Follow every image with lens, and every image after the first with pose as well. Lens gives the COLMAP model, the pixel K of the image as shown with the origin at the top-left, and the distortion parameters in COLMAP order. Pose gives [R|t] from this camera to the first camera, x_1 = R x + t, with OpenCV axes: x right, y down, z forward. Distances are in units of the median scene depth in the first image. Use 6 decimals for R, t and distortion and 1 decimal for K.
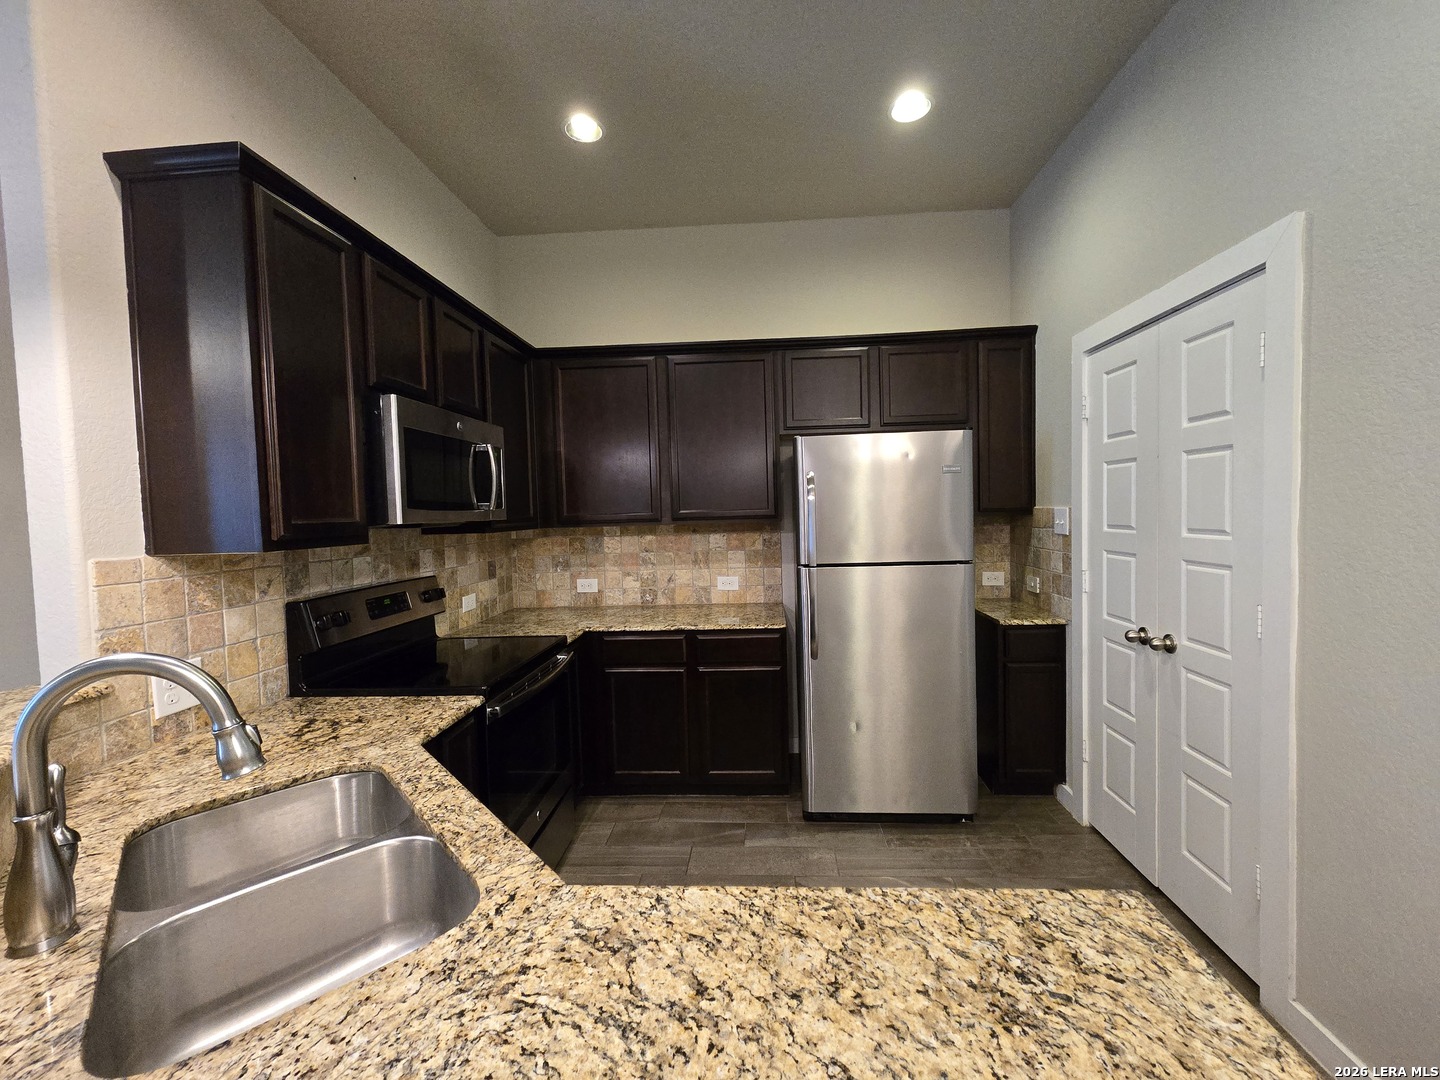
lens RADIAL K [[593.8, 0, 720.0], [0, 593.8, 540.0], [0, 0, 1]] dist [-0.000867, 0.000856]
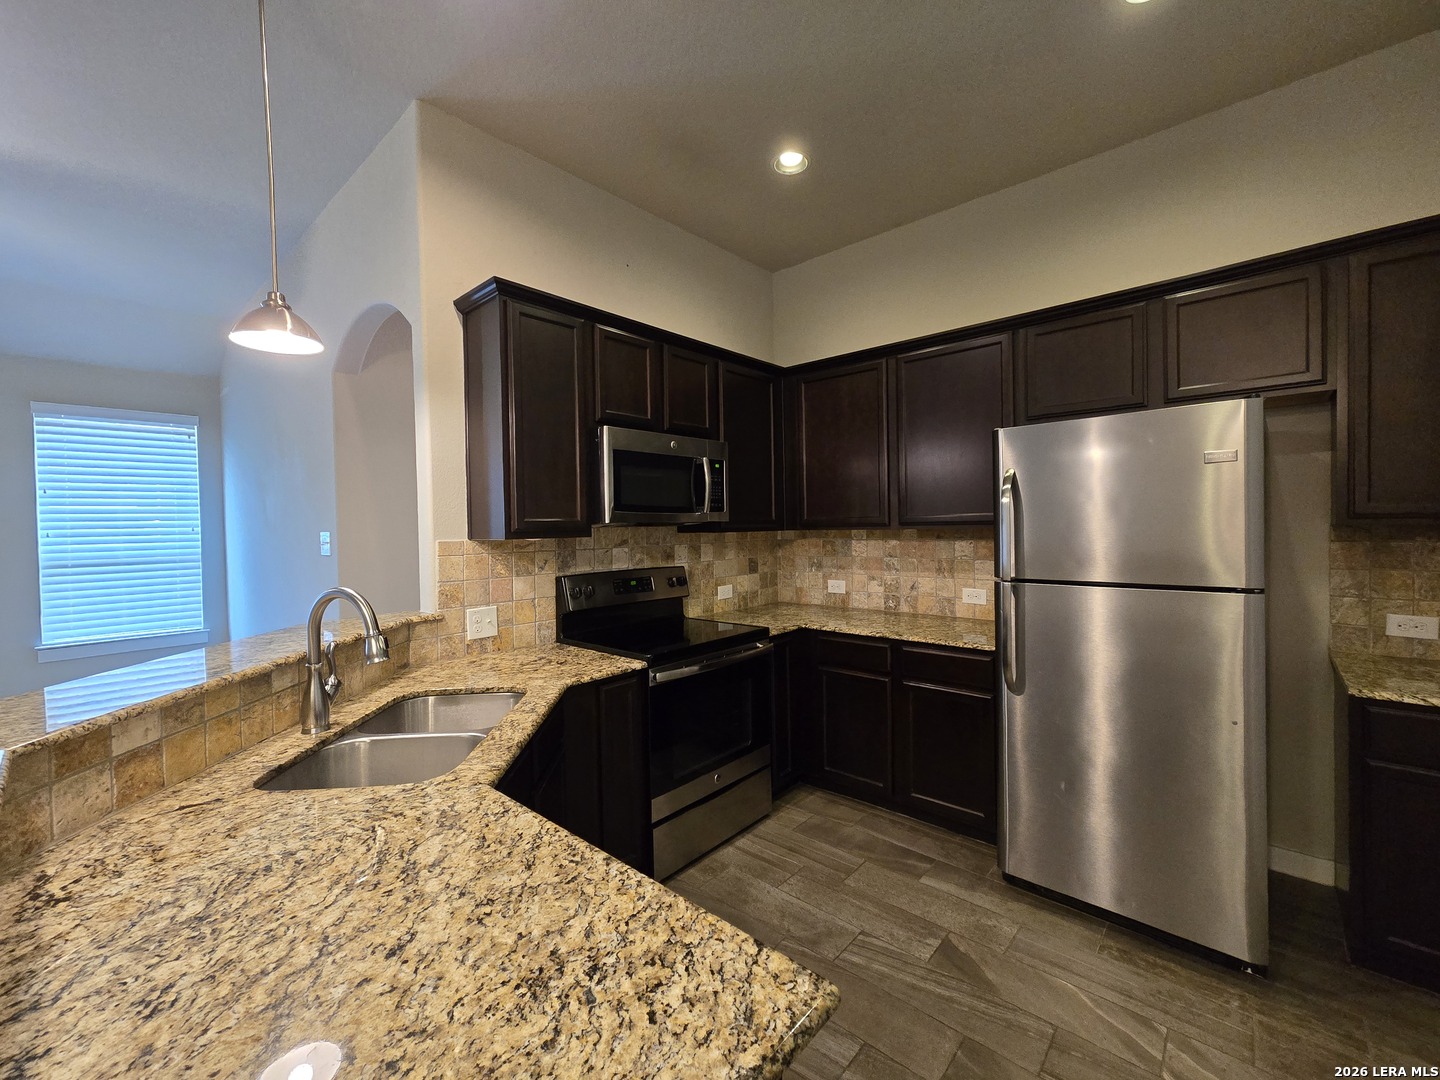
lens RADIAL K [[592.5, 0, 733.8], [0, 592.5, 537.8], [0, 0, 1]] dist [-0.001245, 0.001233]
pose [[0.789160, 0.028239, -0.613539, 0.398067], [-0.035869, 0.999356, -0.000140, -0.003015], [0.613140, 0.022118, 0.789665, 0.101746]]
